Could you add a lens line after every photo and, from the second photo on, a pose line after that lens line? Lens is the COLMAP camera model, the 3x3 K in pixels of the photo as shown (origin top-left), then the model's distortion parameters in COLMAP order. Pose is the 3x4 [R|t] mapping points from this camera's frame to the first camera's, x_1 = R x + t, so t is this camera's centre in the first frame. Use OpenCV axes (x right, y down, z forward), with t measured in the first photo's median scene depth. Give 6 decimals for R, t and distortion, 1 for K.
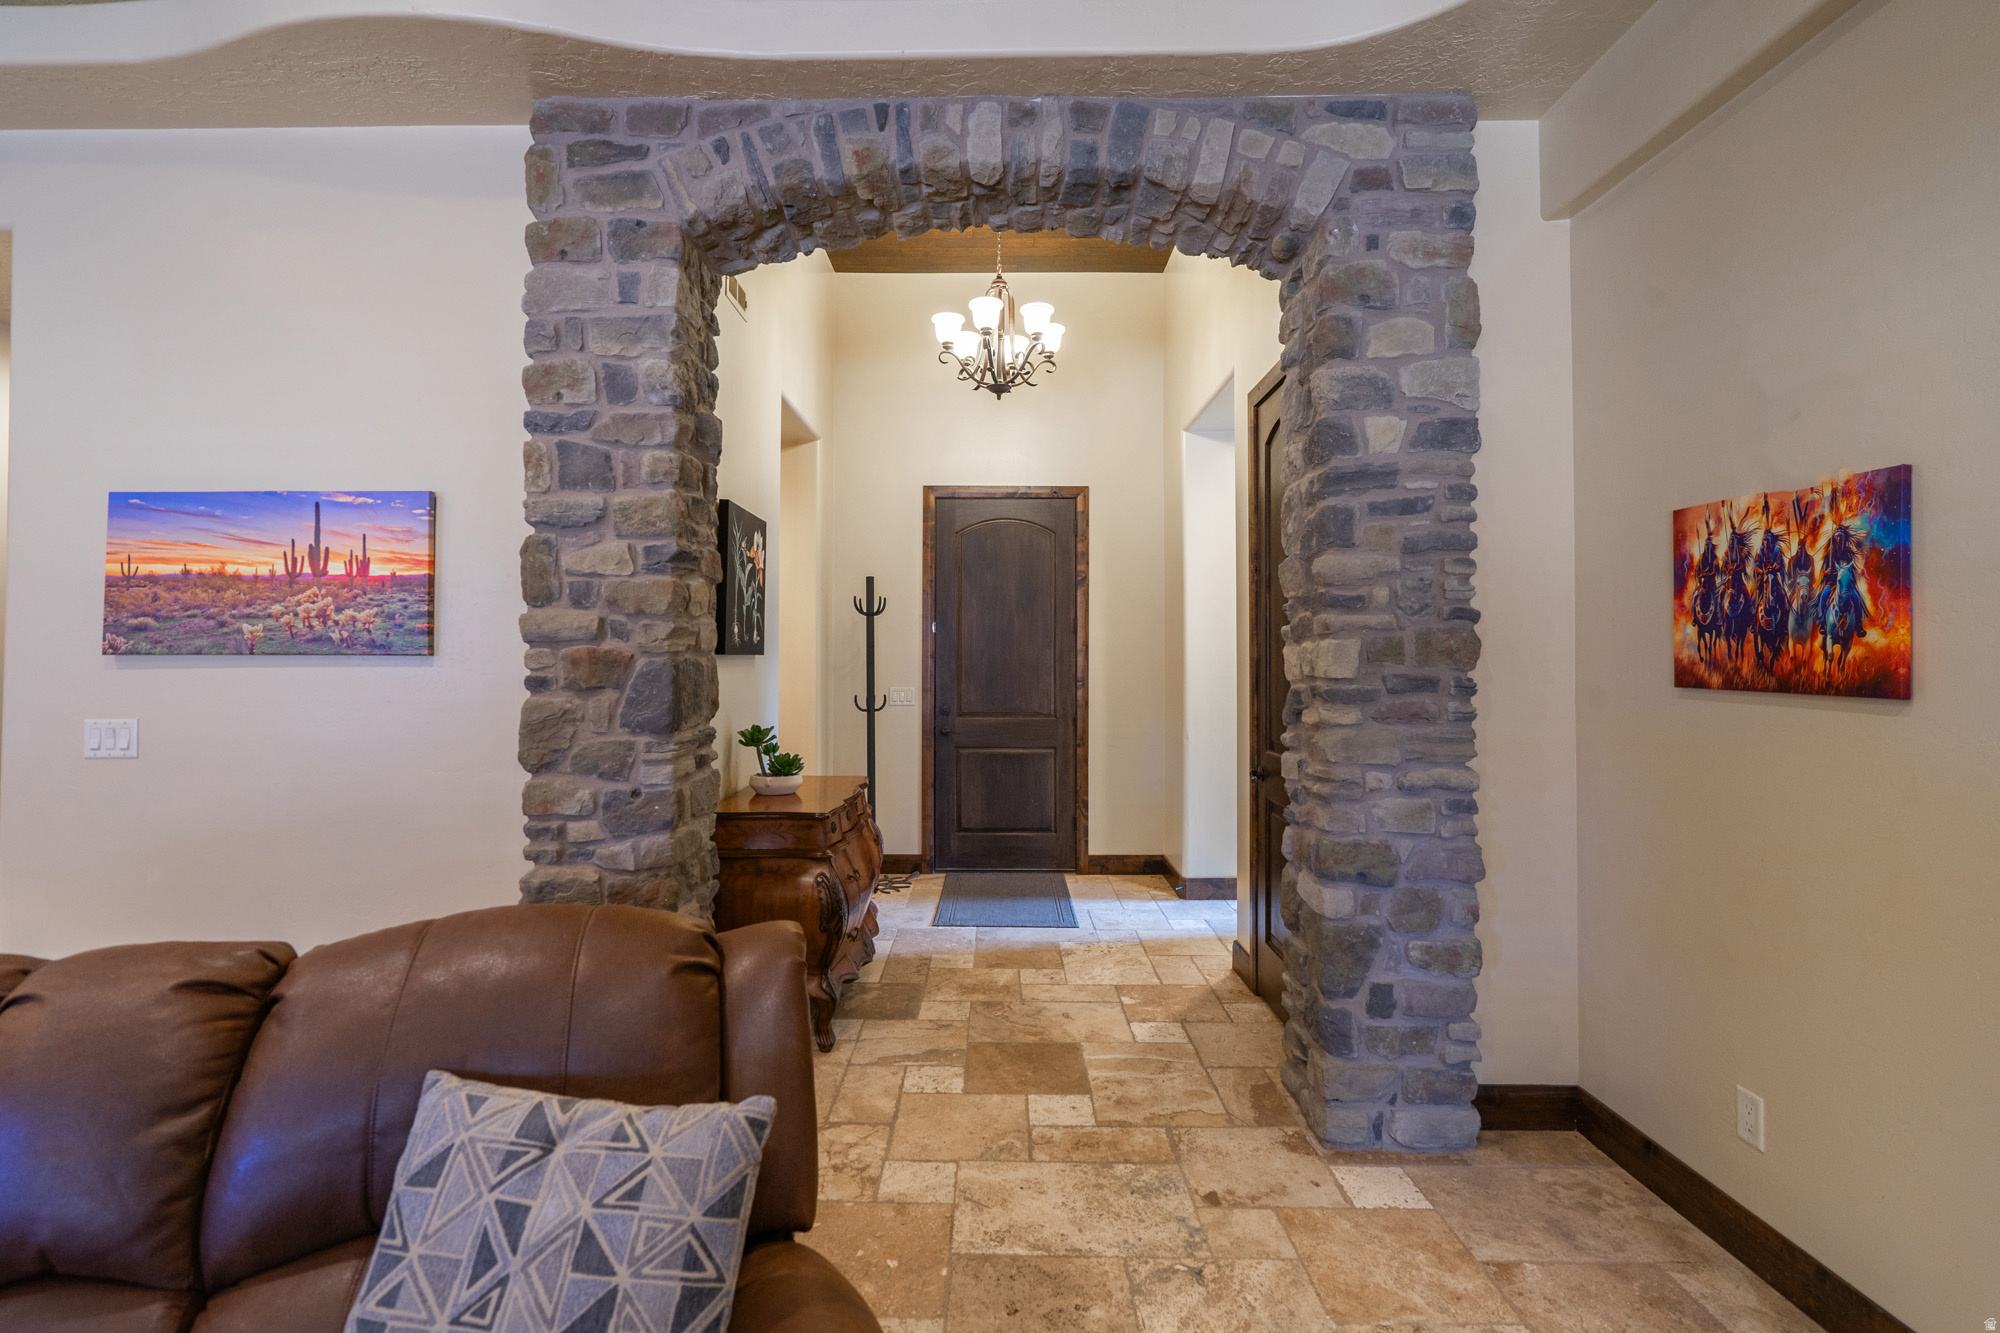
lens RADIAL K [[944.8, 0, 977.9], [0, 944.8, 640.2], [0, 0, 1]] dist [-0.003551, 0.001417]
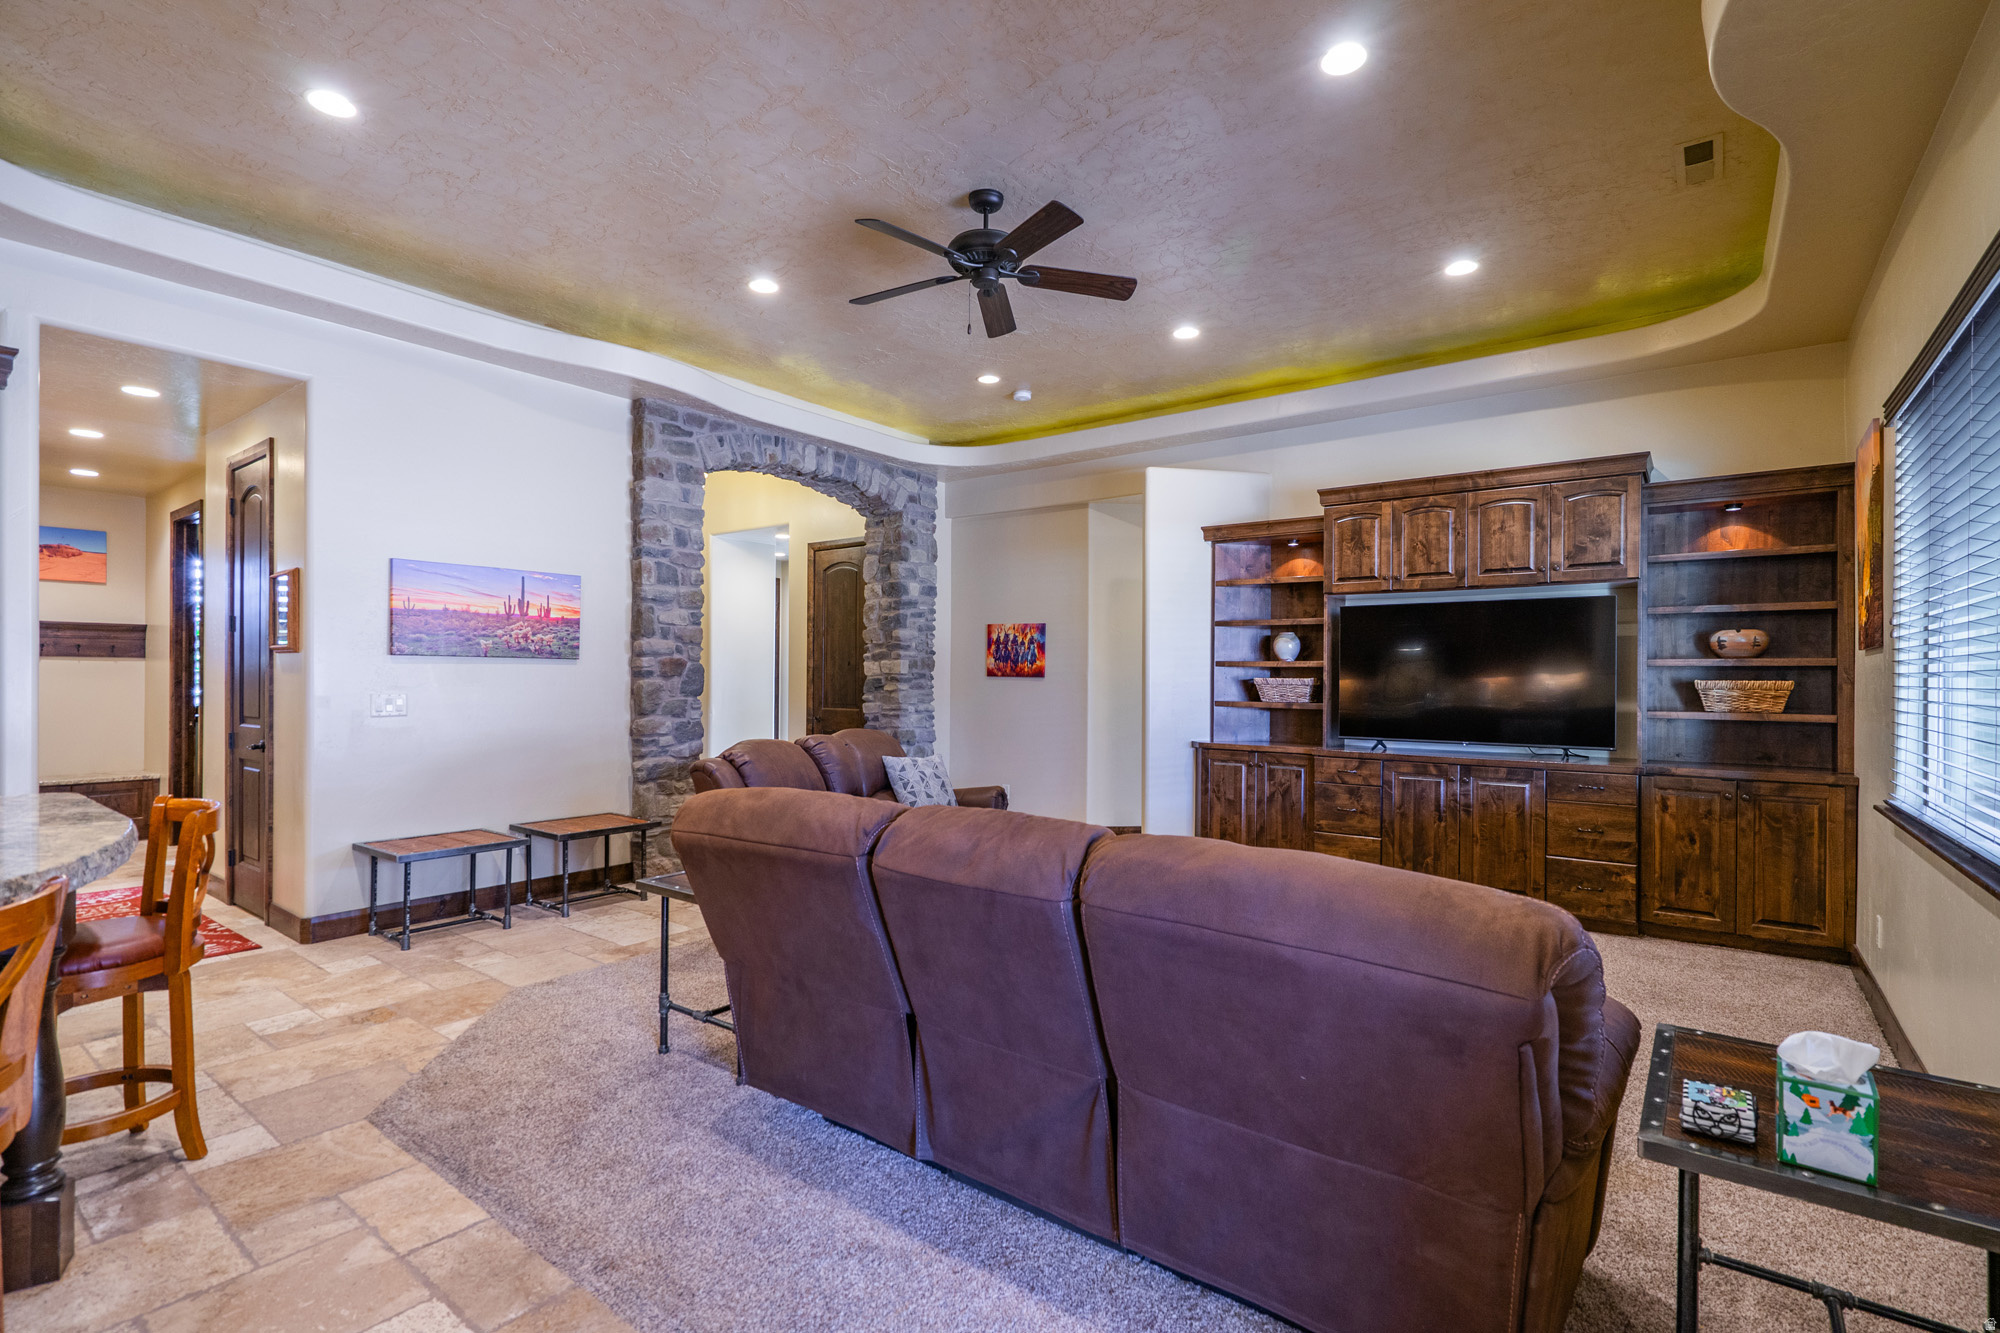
lens RADIAL K [[944.8, 0, 1004.7], [0, 944.8, 672.9], [0, 0, 1]] dist [-0.003551, 0.001417]
pose [[0.589484, 0.007916, 0.807741, -1.737616], [-0.024166, 0.999677, 0.007839, 0.008148], [-0.807419, -0.024141, 0.589485, -0.931713]]
